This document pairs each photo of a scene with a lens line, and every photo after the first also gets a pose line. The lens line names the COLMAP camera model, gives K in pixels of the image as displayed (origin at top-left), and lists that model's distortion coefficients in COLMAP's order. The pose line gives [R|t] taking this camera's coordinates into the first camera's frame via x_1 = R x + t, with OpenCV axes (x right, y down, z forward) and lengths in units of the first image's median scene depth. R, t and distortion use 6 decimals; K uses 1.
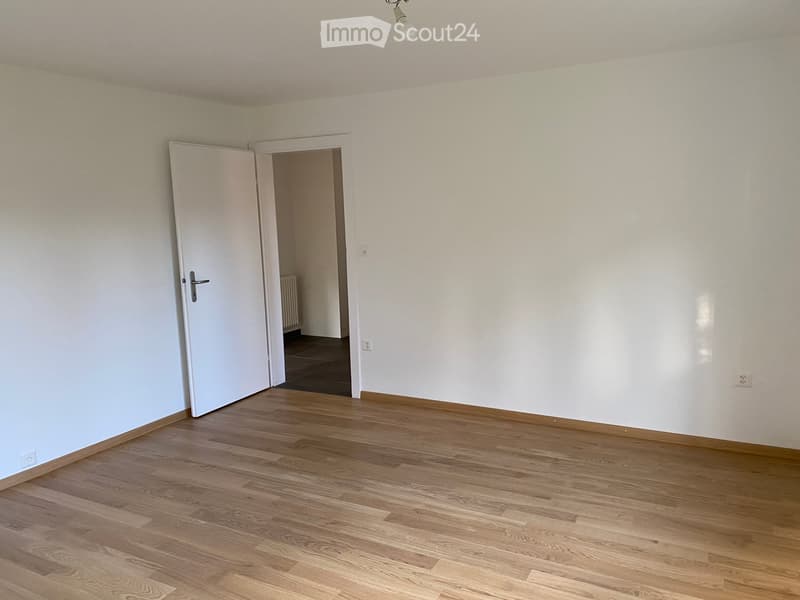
lens RADIAL K [[609.6, 0, 400.0], [0, 609.6, 300.0], [0, 0, 1]] dist [0.011050, -0.003229]
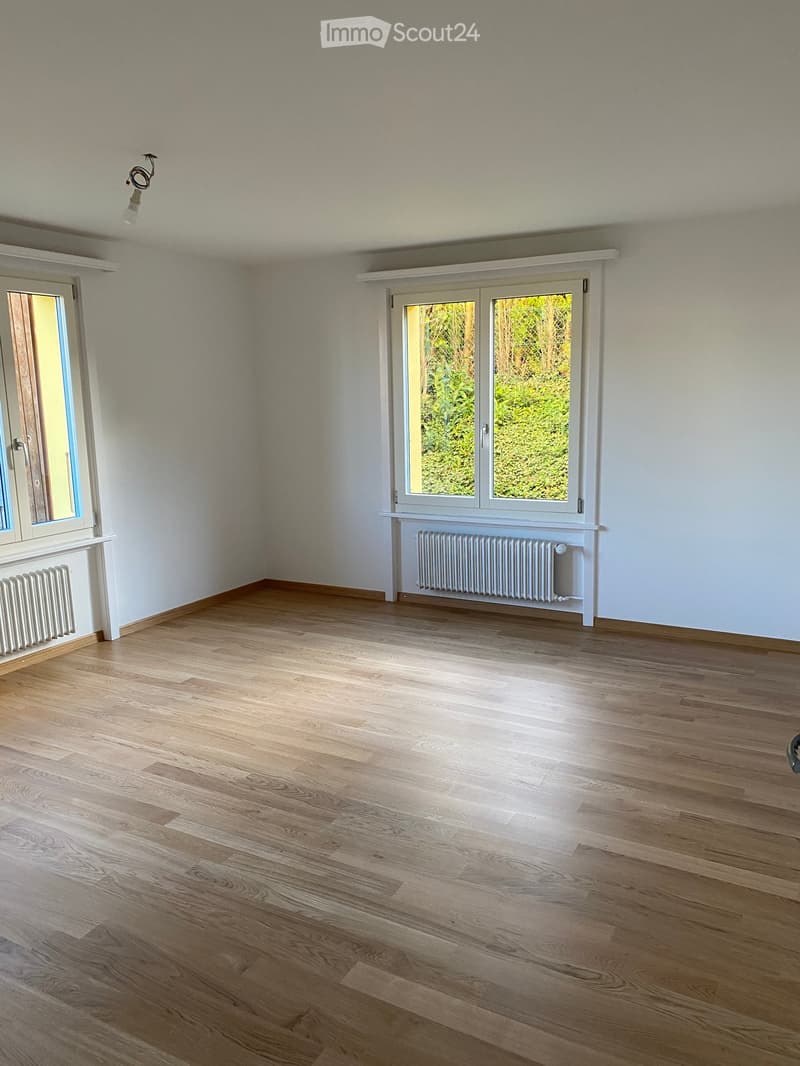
lens RADIAL K [[812.2, 0, 418.0], [0, 812.2, 537.9], [0, 0, 1]] dist [0.011050, -0.003229]
pose [[-0.998902, 0.046751, -0.003037, -0.315297], [0.043142, 0.943188, 0.329447, -0.255681], [0.018267, 0.328955, -0.944169, 1.760571]]
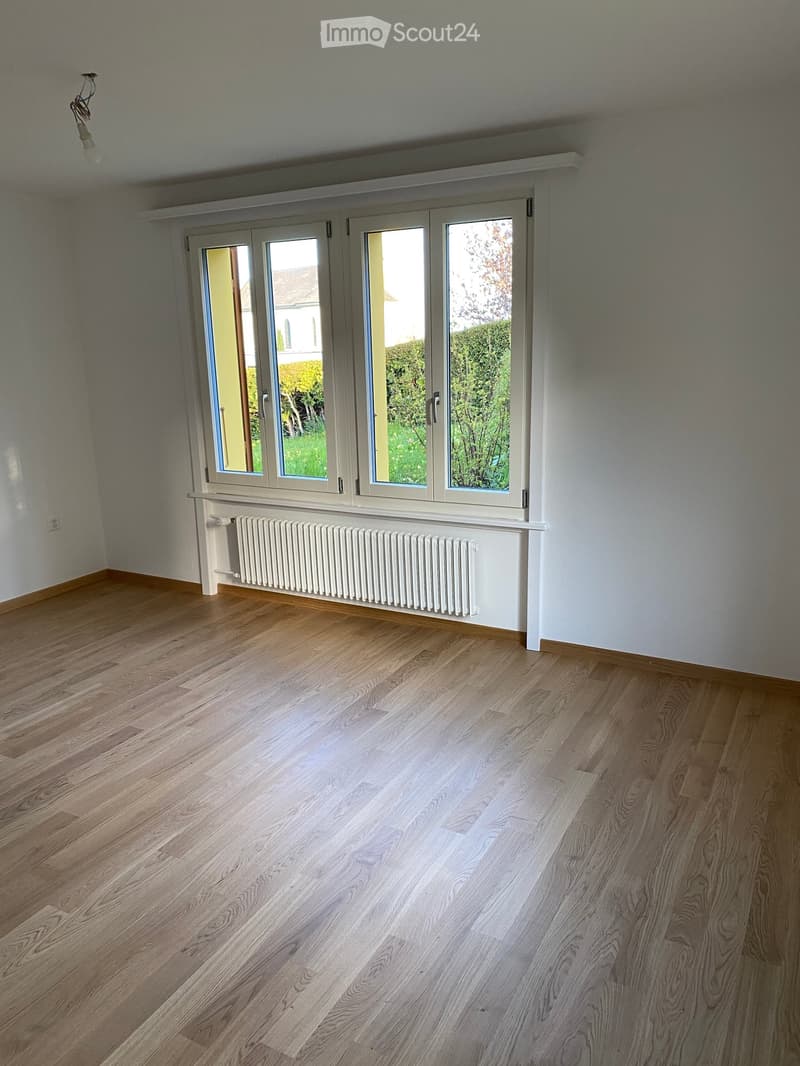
lens RADIAL K [[812.2, 0, 418.0], [0, 812.2, 537.9], [0, 0, 1]] dist [0.011050, -0.003229]
pose [[0.003136, -0.211568, 0.977358, -0.942175], [0.169462, 0.963339, 0.207989, -0.035183], [-0.985532, 0.164973, 0.038874, 0.395098]]
